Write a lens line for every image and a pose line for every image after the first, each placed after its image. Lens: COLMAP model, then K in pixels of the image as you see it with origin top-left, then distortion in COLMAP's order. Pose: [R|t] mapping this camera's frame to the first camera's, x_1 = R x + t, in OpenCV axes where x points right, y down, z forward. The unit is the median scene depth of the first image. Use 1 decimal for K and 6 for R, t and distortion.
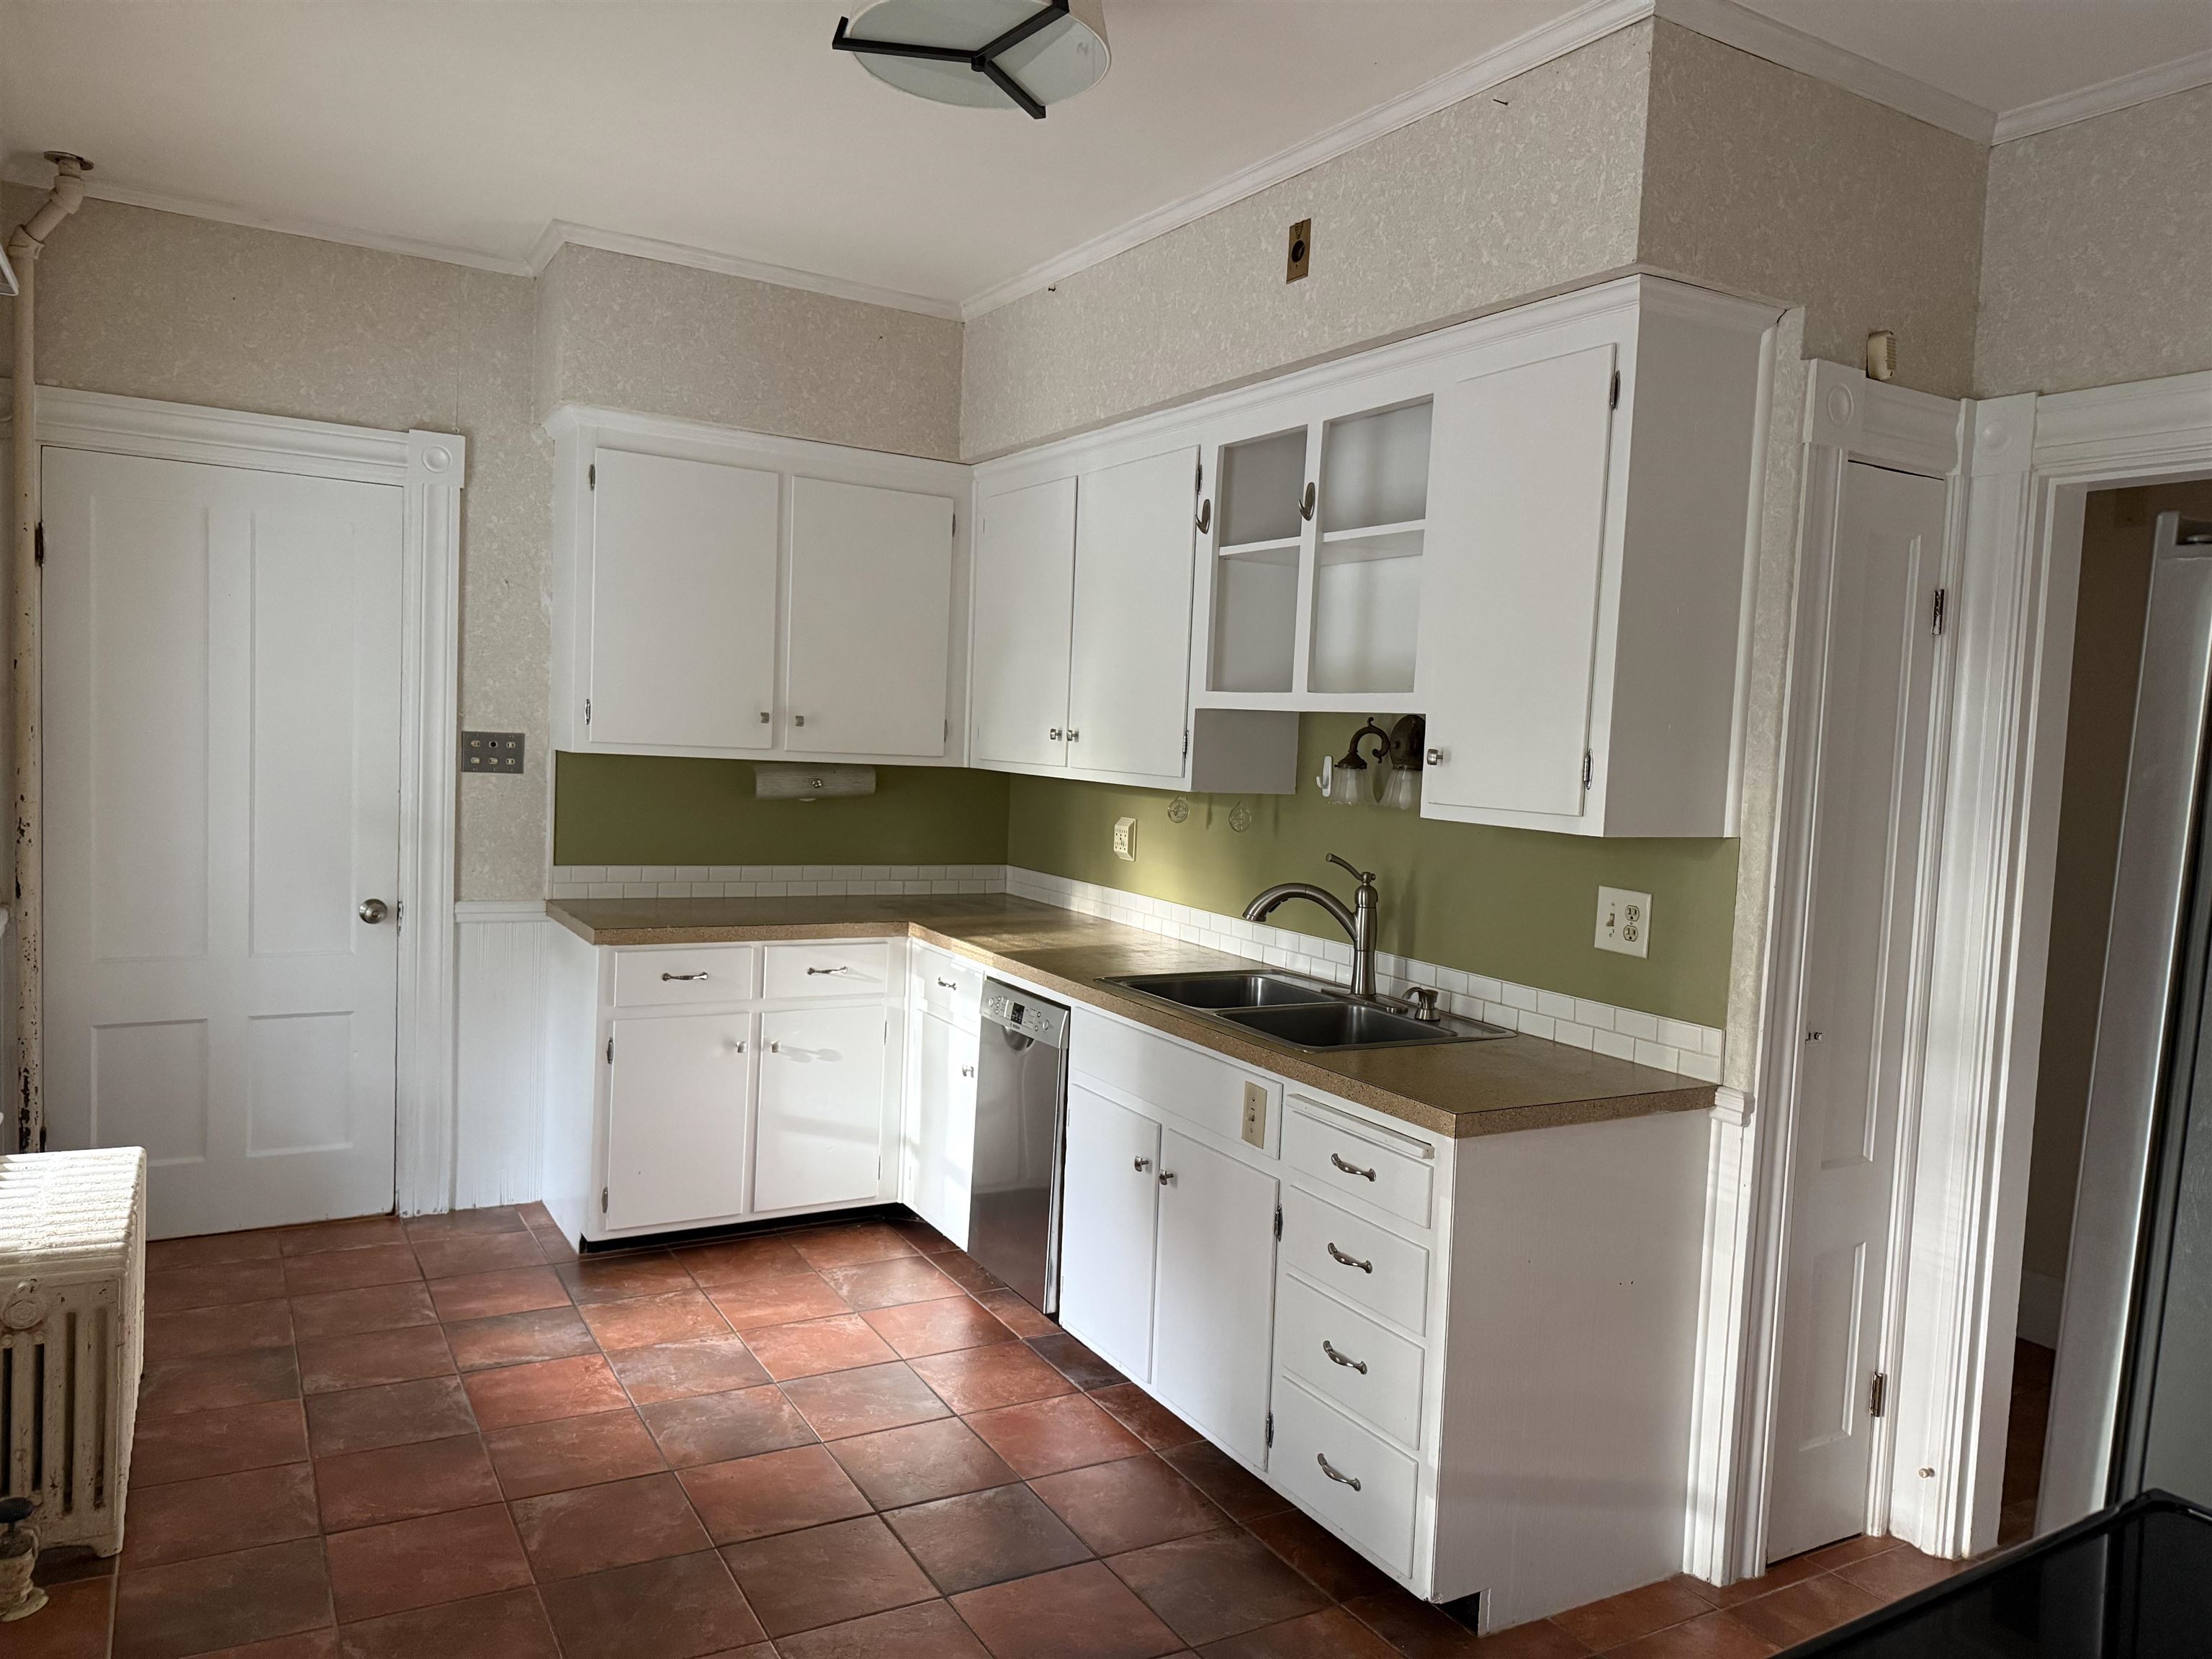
lens RADIAL K [[1570.1, 0, 1111.3], [0, 1570.1, 825.1], [0, 0, 1]] dist [0.080209, -0.071316]
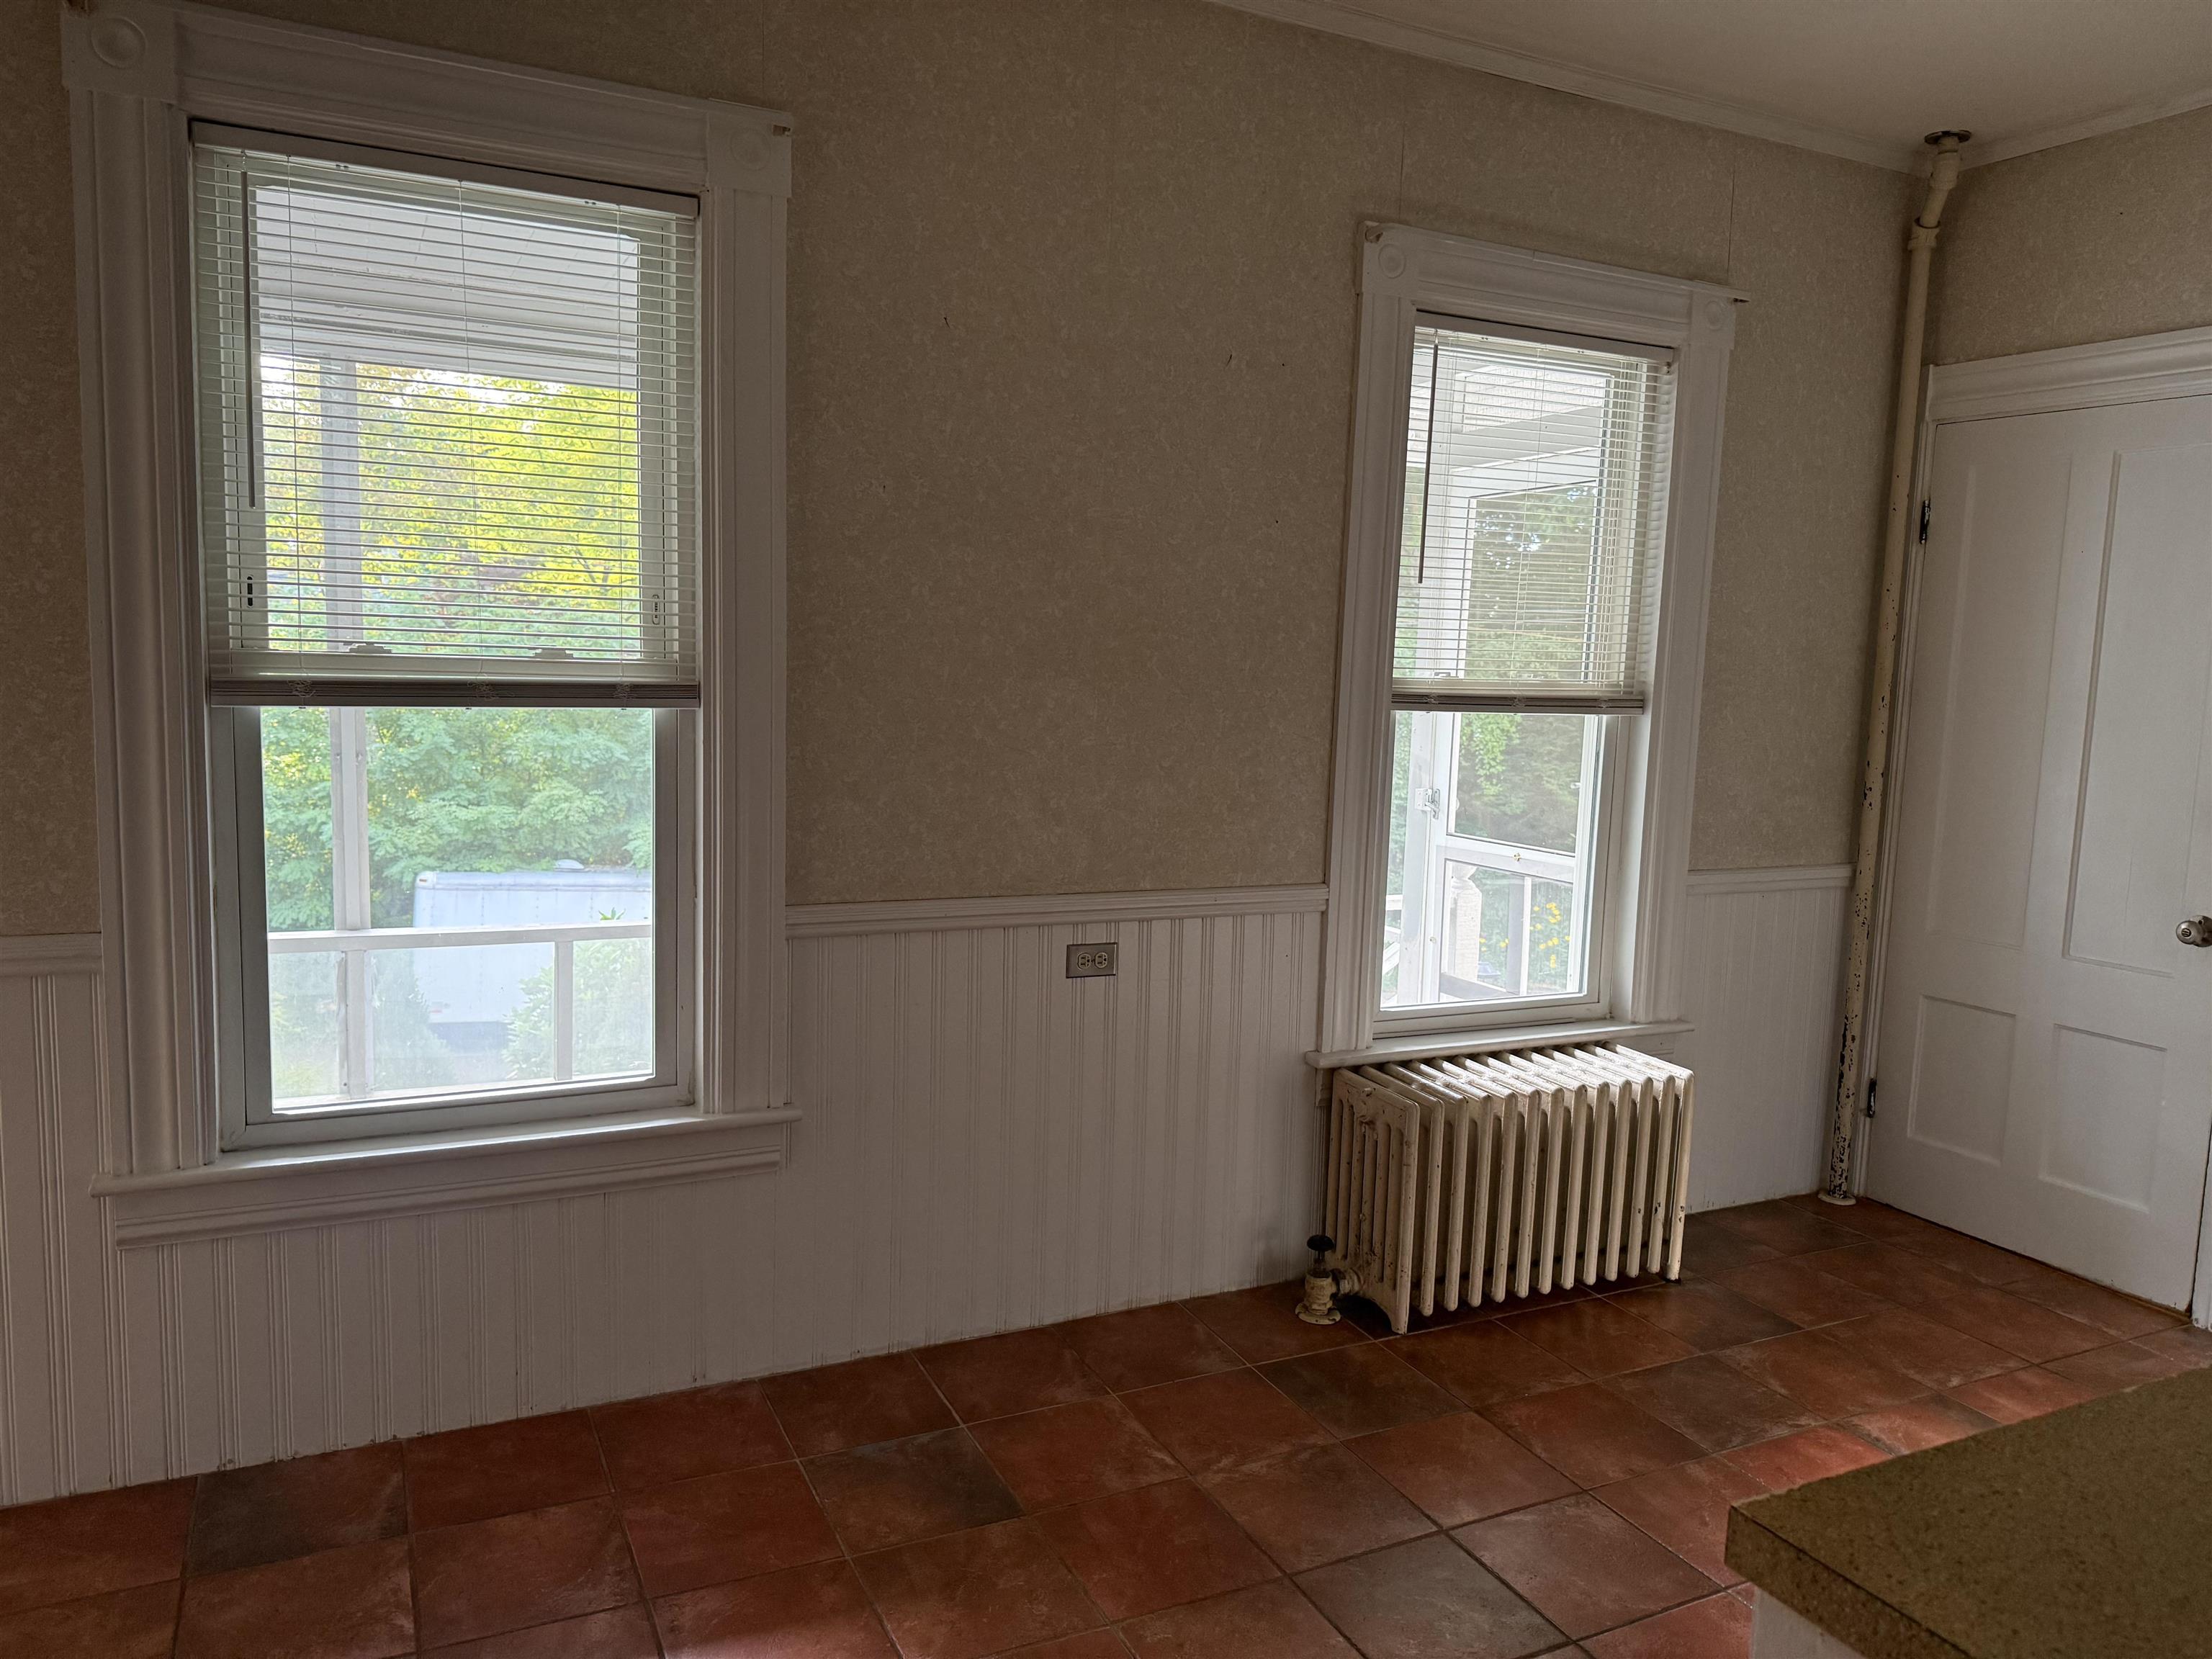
lens RADIAL K [[1554.1, 0, 1108.8], [0, 1554.1, 841.8], [0, 0, 1]] dist [0.106938, -0.132055]
pose [[-0.065840, 0.072151, -0.995218, 0.453495], [-0.099673, 0.991918, 0.078506, 0.002619], [0.992840, 0.104366, -0.058116, 0.629994]]
